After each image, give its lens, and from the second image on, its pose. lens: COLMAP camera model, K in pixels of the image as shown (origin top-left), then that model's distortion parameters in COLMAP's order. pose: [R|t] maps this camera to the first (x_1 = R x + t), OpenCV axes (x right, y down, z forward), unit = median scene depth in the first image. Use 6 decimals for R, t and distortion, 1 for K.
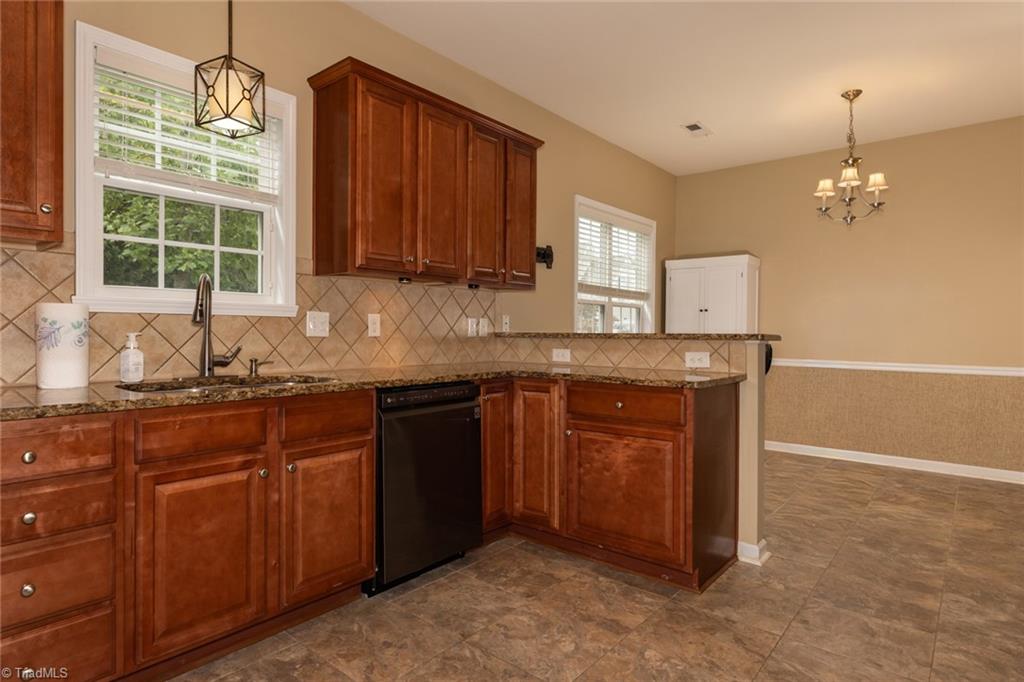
lens RADIAL K [[521.1, 0, 512.0], [0, 521.1, 341.0], [0, 0, 1]] dist [-0.001491, -0.000026]
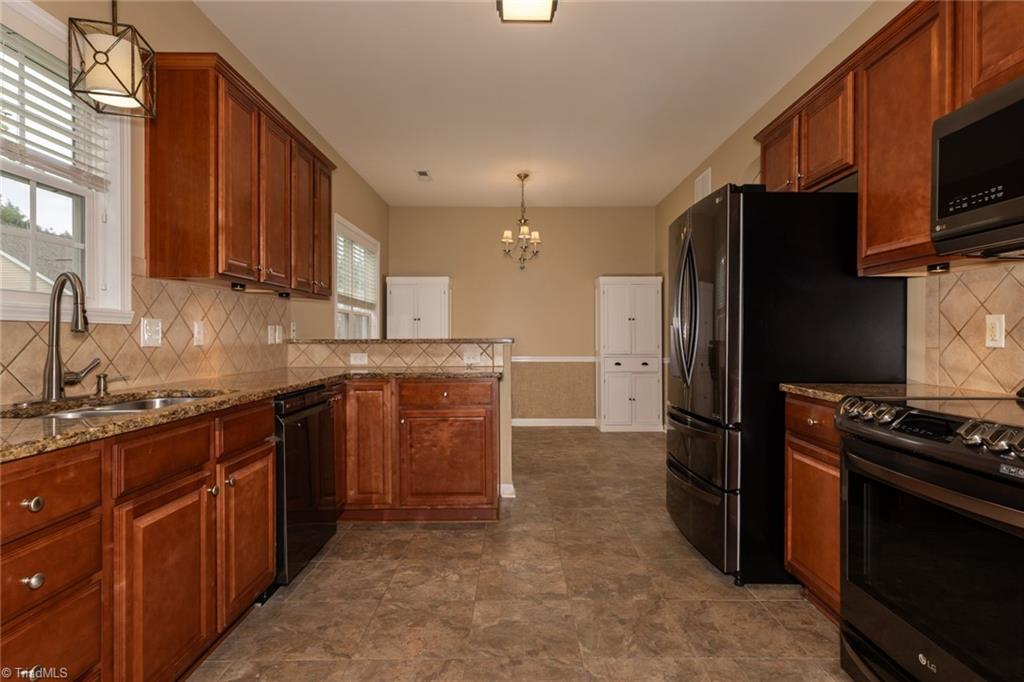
lens RADIAL K [[471.4, 0, 524.6], [0, 471.4, 342.8], [0, 0, 1]] dist [0.002009, -0.000031]
pose [[0.753499, -0.016376, 0.657245, -0.415350], [0.018832, 0.999817, 0.003322, -0.005621], [-0.657179, 0.009874, 0.753669, -0.018560]]
